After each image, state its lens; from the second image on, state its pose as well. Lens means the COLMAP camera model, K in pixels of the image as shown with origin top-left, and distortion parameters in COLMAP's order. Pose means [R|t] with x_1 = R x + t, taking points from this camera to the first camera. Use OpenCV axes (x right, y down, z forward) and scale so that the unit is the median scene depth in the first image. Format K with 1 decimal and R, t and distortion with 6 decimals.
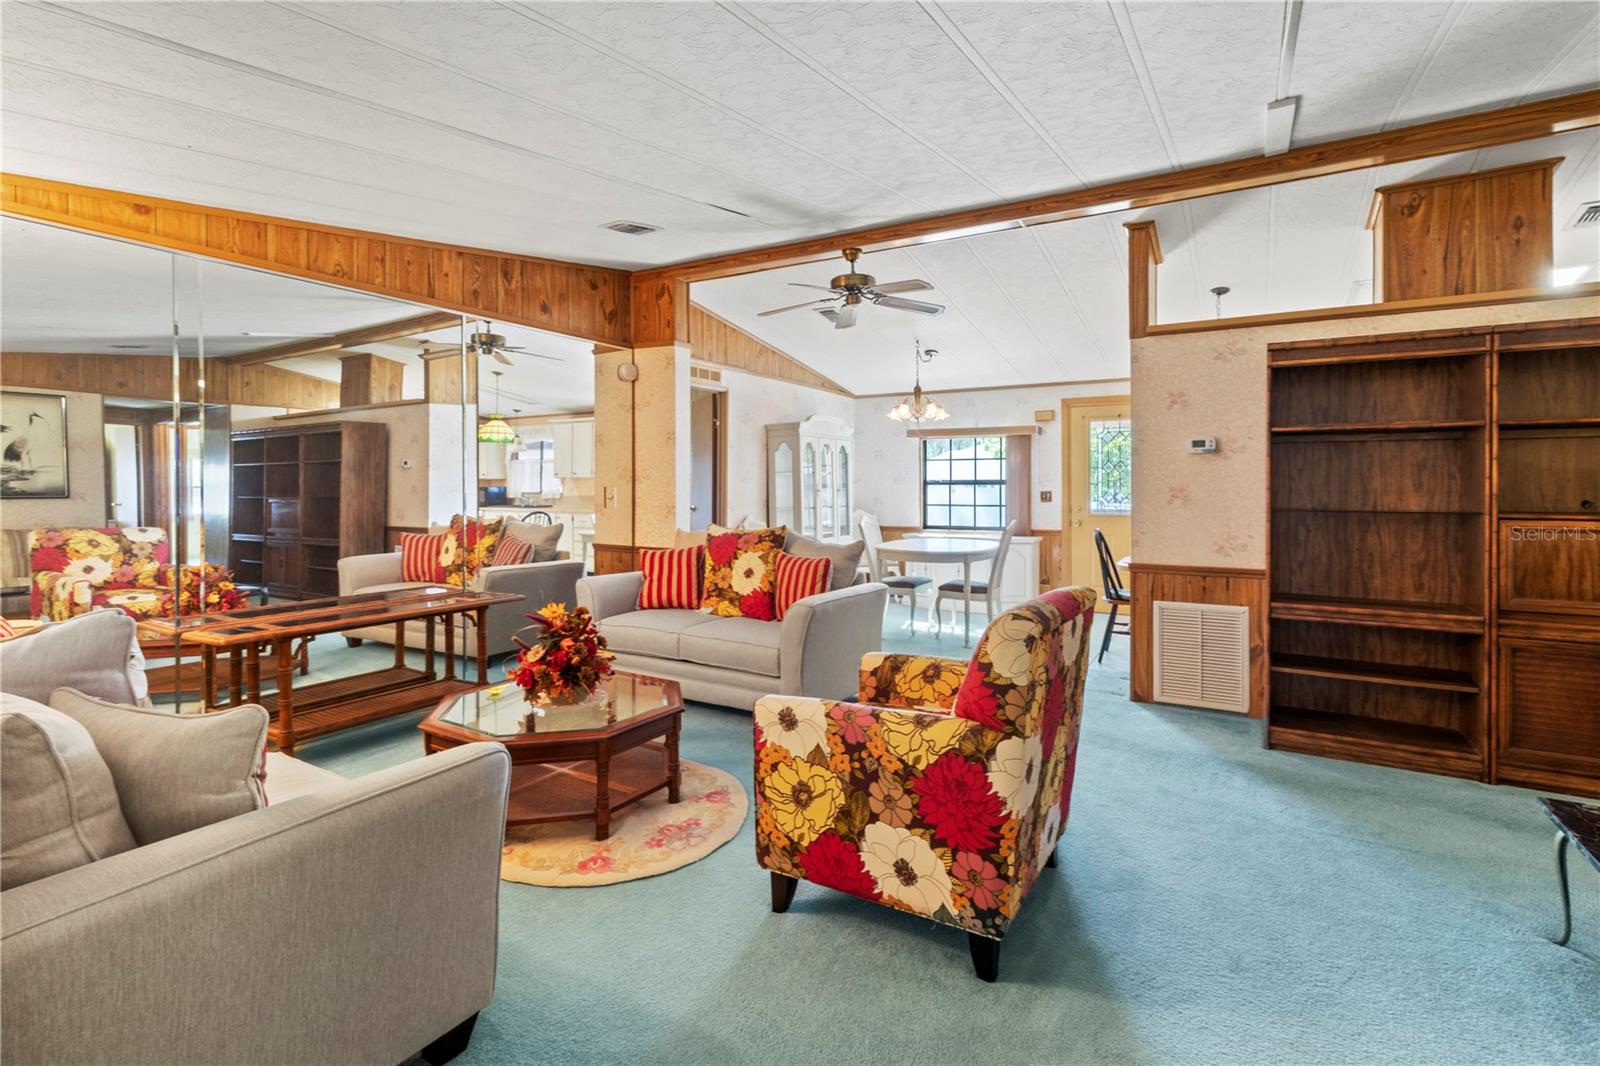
lens RADIAL K [[742.8, 0, 826.5], [0, 742.8, 486.5], [0, 0, 1]] dist [0.002321, 0.000788]
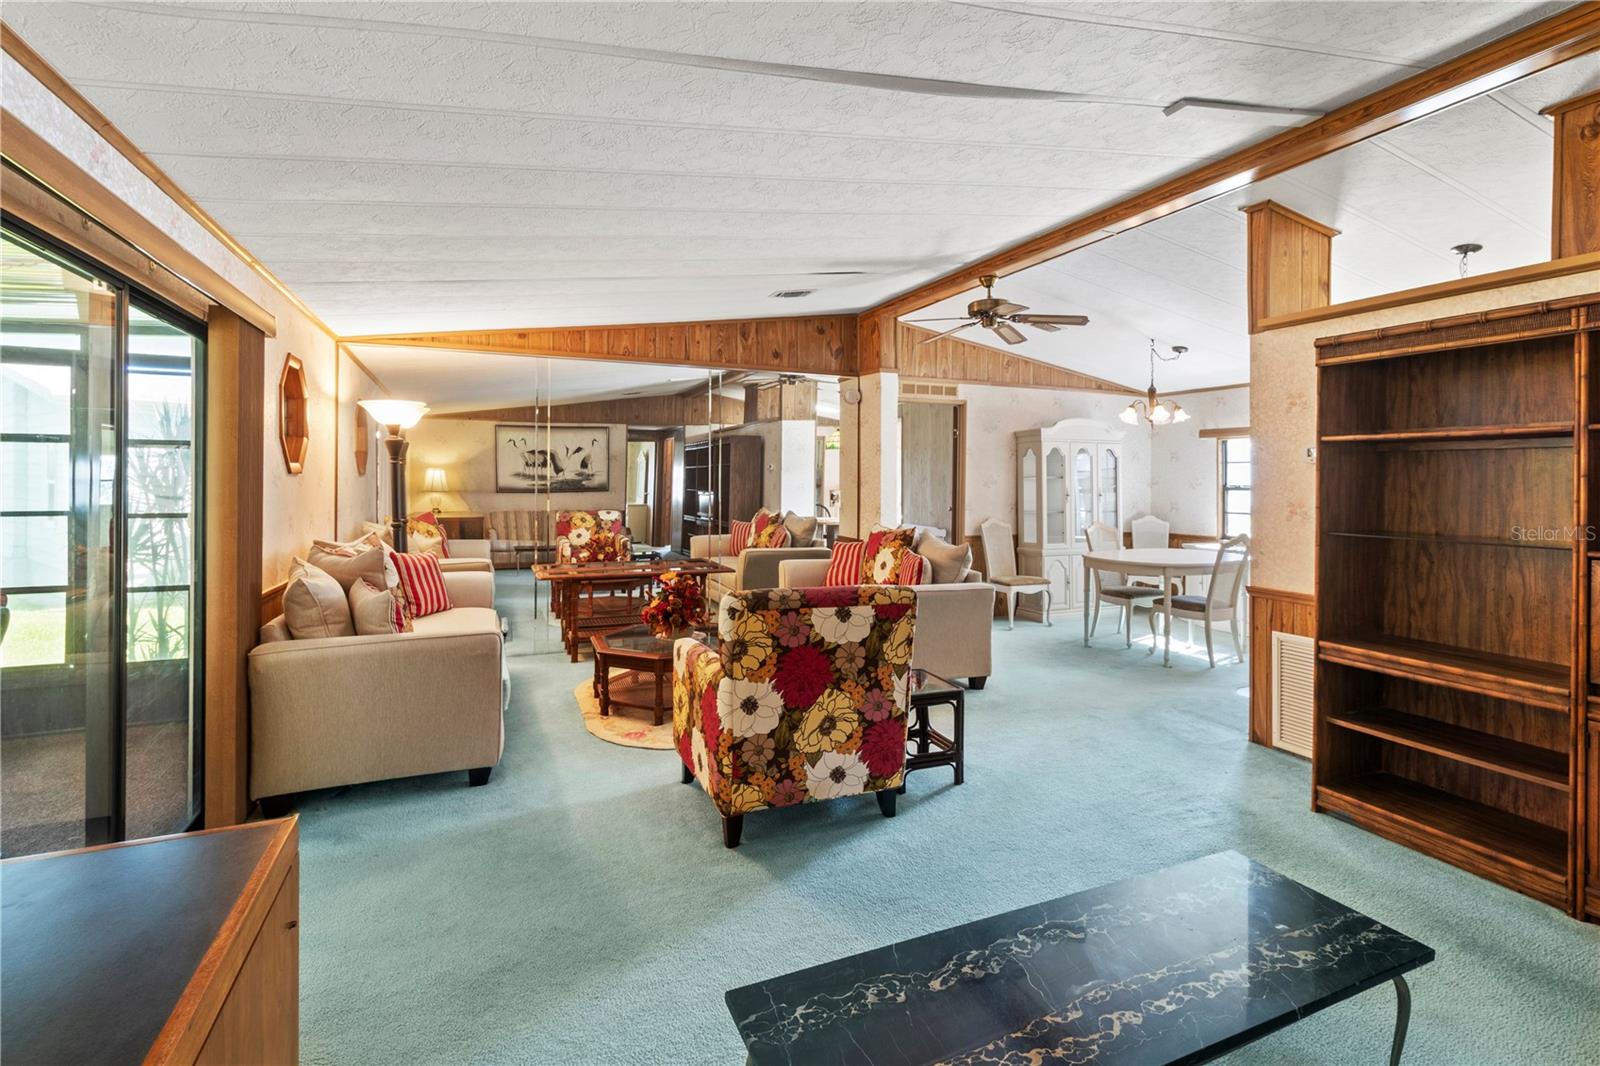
lens RADIAL K [[755.9, 0, 831.2], [0, 755.9, 476.9], [0, 0, 1]] dist [0.001926, 0.000262]
pose [[0.809299, 0.004526, -0.587380, 0.603160], [-0.008770, 0.999952, -0.004378, -0.021867], [0.587332, 0.008694, 0.809300, -0.033919]]
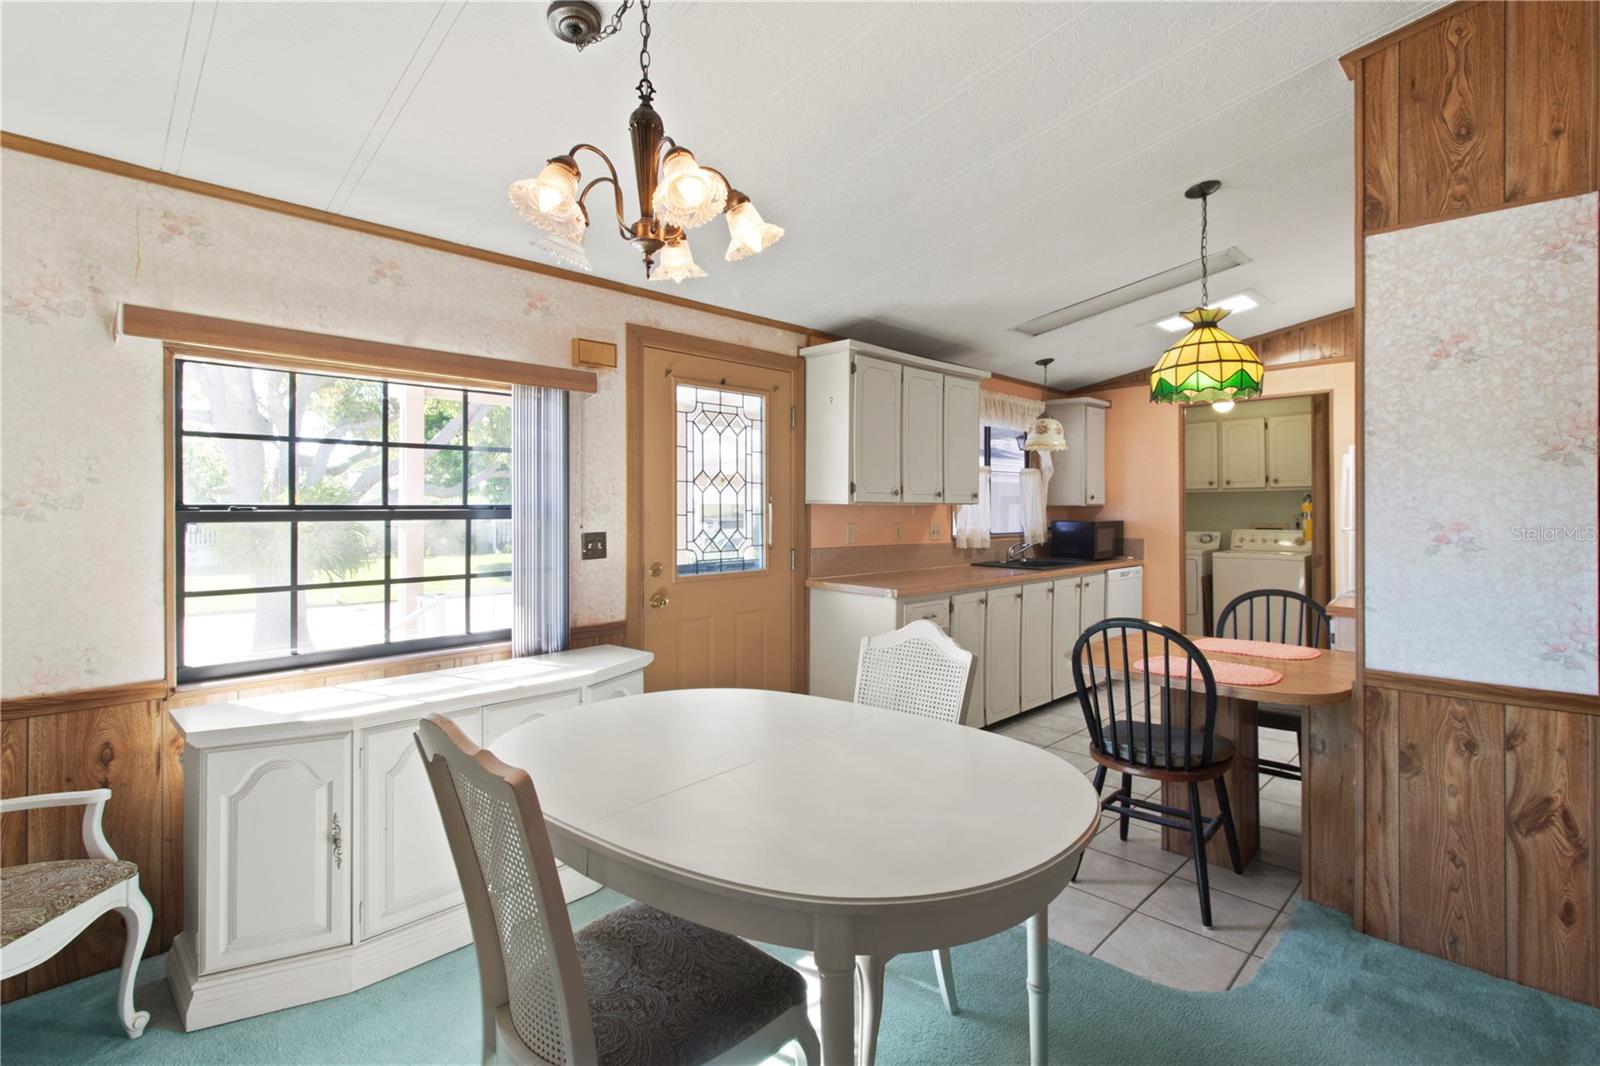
lens RADIAL K [[744.6, 0, 820.2], [0, 744.6, 510.5], [0, 0, 1]] dist [0.001092, 0.000256]
pose [[0.258608, -0.001165, 0.965982, -0.155463], [0.005234, 0.999986, -0.000196, -0.010500], [-0.965968, 0.005106, 0.258611, 1.482009]]
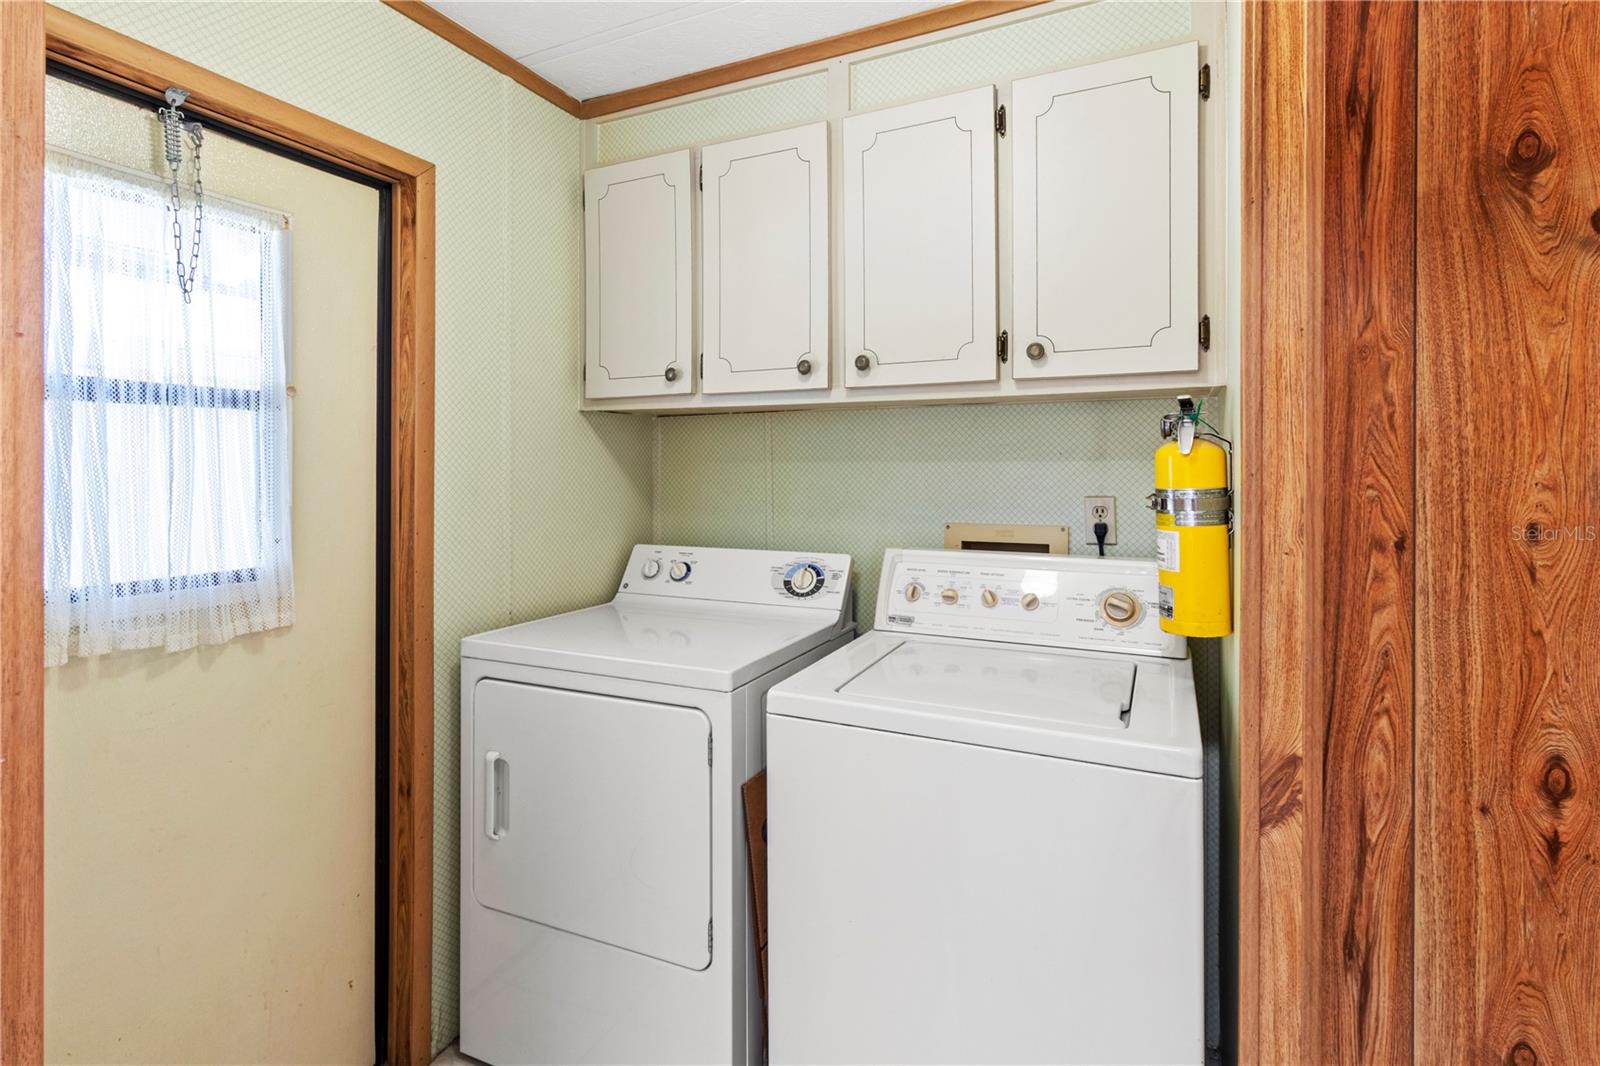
lens RADIAL K [[756.4, 0, 825.2], [0, 756.4, 458.9], [0, 0, 1]] dist [0.000141, 0.000016]
pose [[-0.069172, 0.015159, 0.997490, 1.330717], [-0.003310, 0.999876, -0.015425, -0.009728], [-0.997599, -0.004369, -0.069113, 1.065344]]
